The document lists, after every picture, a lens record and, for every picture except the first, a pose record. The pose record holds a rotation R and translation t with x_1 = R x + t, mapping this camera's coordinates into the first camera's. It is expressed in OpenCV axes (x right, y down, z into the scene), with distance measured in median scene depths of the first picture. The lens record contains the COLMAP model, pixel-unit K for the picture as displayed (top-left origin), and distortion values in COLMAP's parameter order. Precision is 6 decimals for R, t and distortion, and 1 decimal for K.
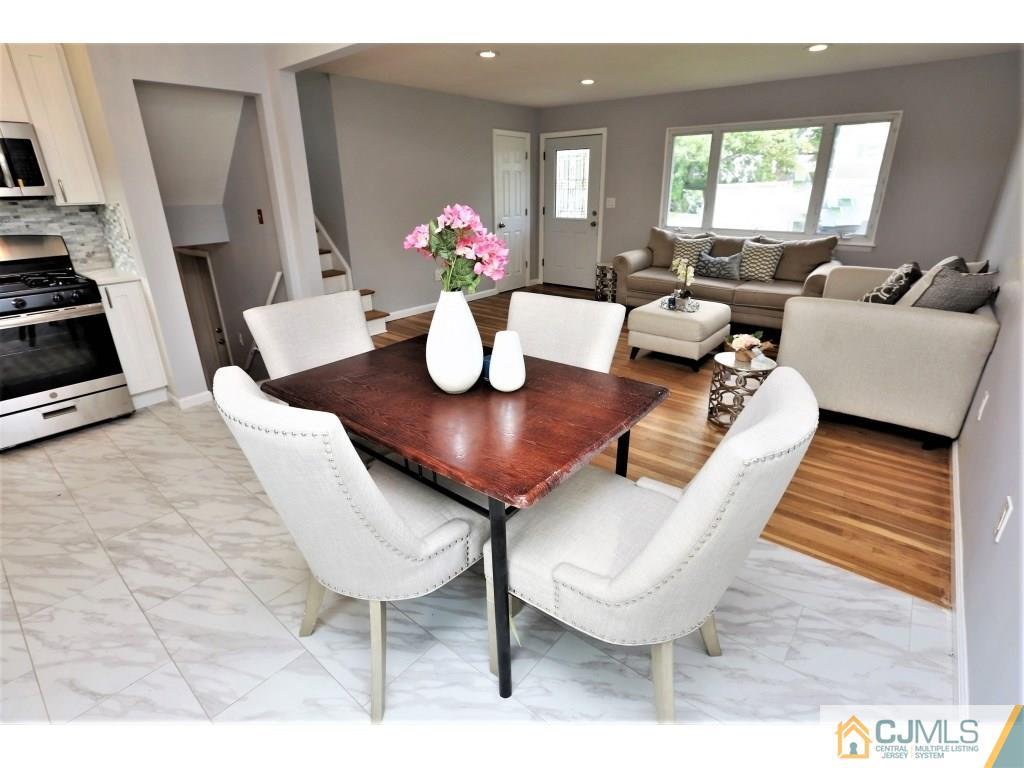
lens RADIAL K [[488.1, 0, 510.2], [0, 488.1, 383.0], [0, 0, 1]] dist [-0.046203, 0.014492]
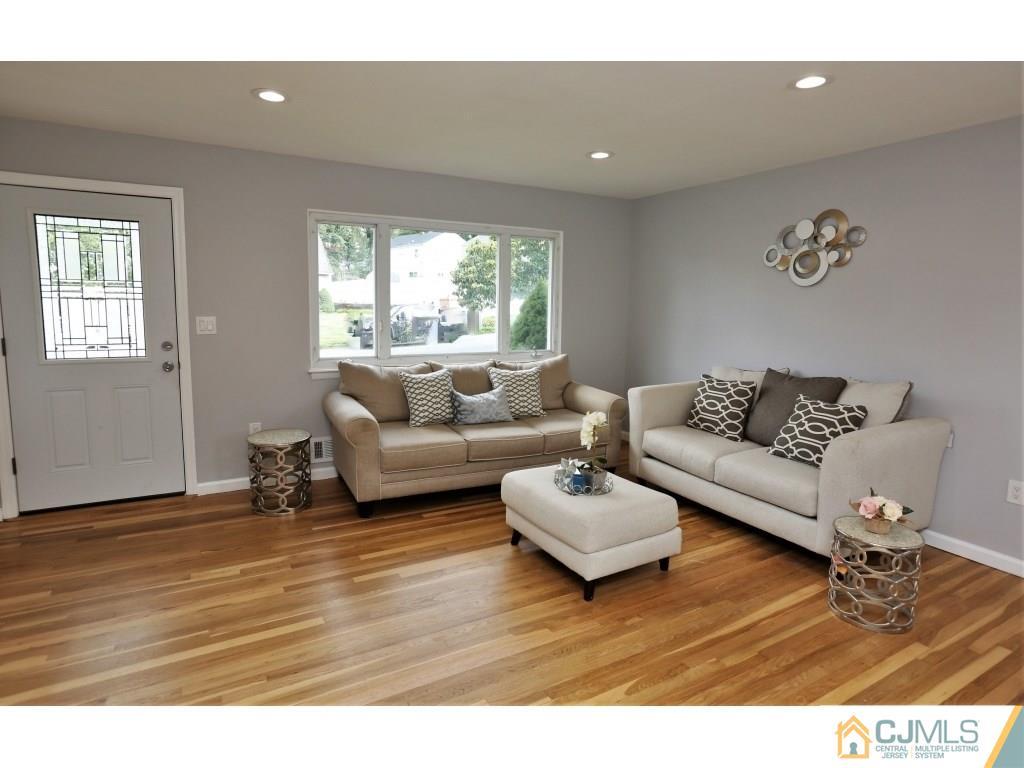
lens RADIAL K [[556.7, 0, 513.1], [0, 556.7, 359.4], [0, 0, 1]] dist [-0.022946, 0.007650]
pose [[0.358379, -0.081978, 0.929970, -0.293495], [0.325714, 0.944523, -0.042258, -0.254521], [-0.874914, 0.318049, 0.365199, 0.629190]]
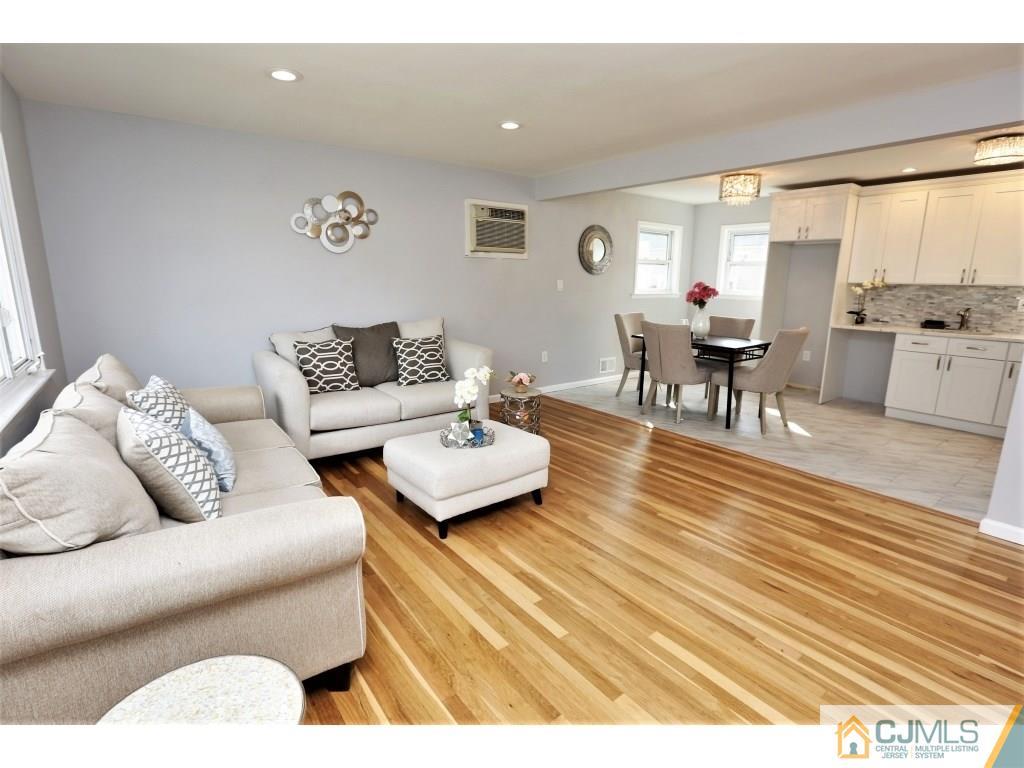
lens RADIAL K [[488.1, 0, 511.2], [0, 488.1, 383.2], [0, 0, 1]] dist [-0.046203, 0.014492]
pose [[-0.972549, -0.046283, 0.228051, 0.105599], [0.088870, 0.831861, 0.547822, -0.489326], [-0.215062, 0.553051, -0.804912, 1.236160]]
